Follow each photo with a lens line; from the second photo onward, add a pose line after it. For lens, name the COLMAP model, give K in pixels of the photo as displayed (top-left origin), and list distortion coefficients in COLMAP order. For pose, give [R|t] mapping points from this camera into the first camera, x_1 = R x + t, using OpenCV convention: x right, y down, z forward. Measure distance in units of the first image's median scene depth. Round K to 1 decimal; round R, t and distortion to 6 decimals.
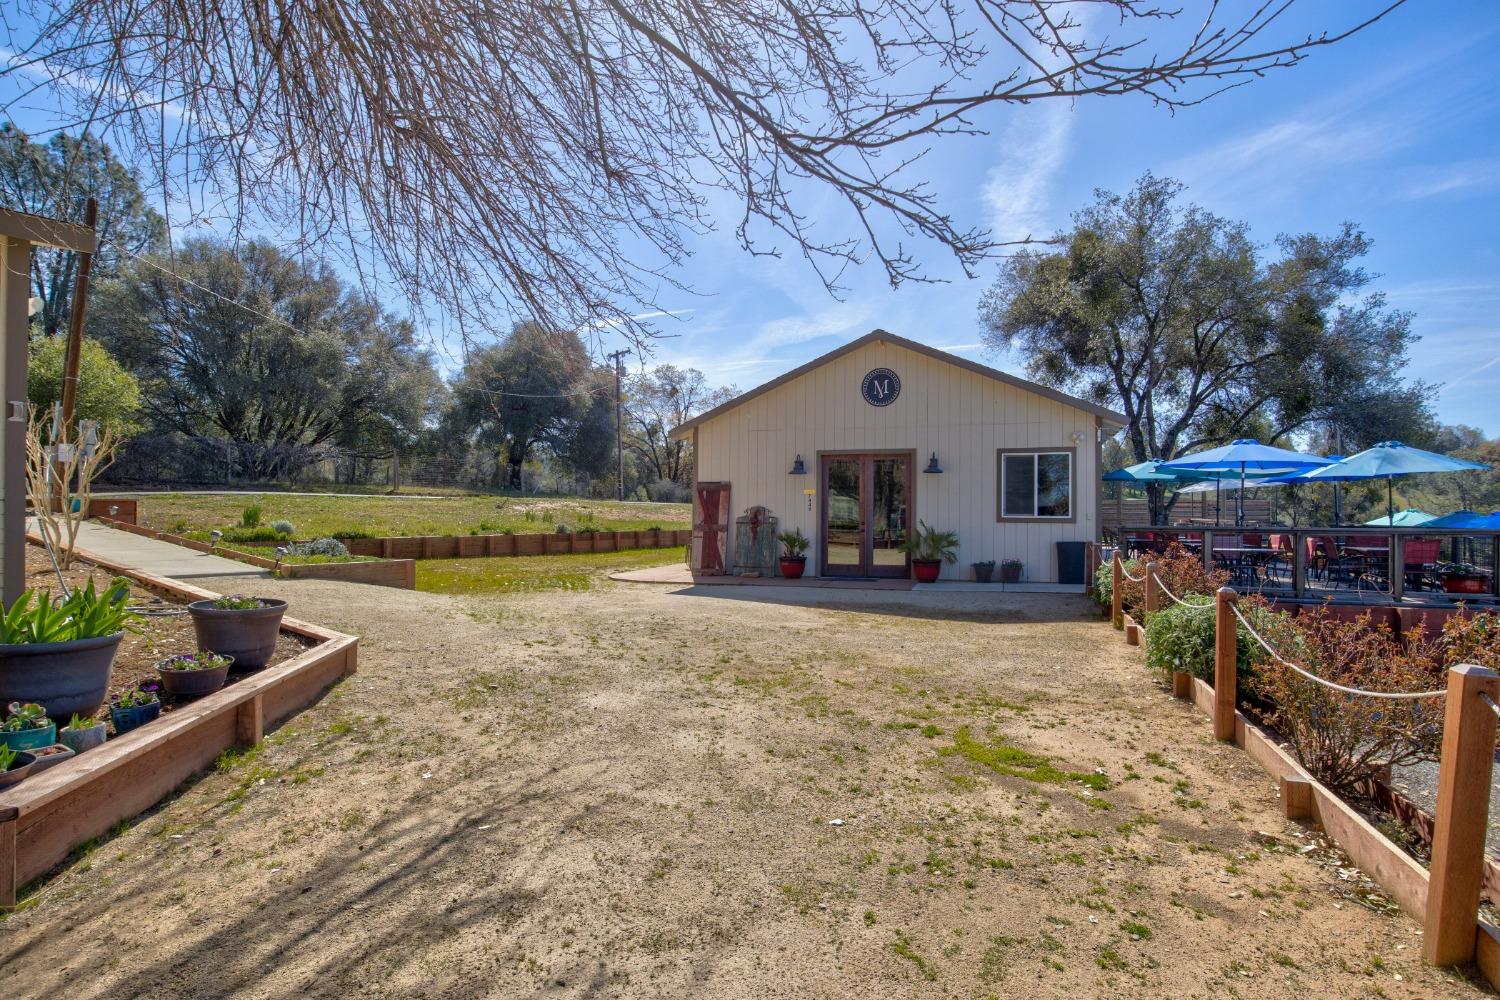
lens RADIAL K [[778.0, 0, 742.2], [0, 778.0, 509.3], [0, 0, 1]] dist [-0.005411, -0.001593]
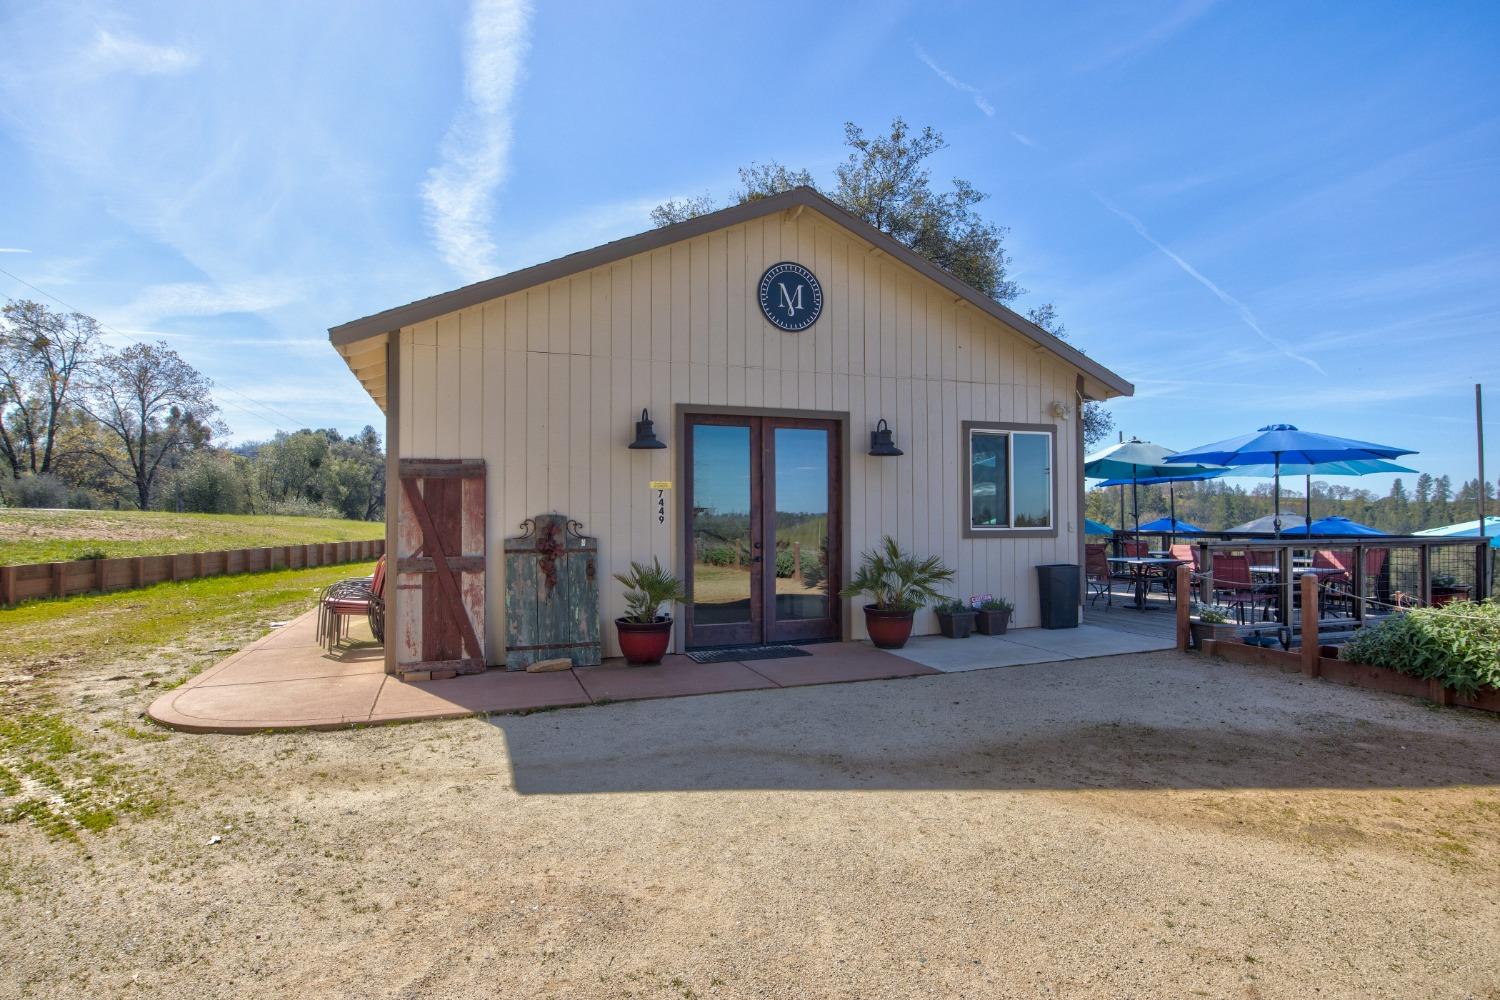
lens RADIAL K [[778.0, 0, 742.2], [0, 778.0, 509.3], [0, 0, 1]] dist [-0.005411, -0.001593]
pose [[0.779707, 0.000293, 0.626144, -0.186594], [0.005394, 0.999960, -0.007184, -0.002975], [-0.626121, 0.008979, 0.779674, 0.577198]]
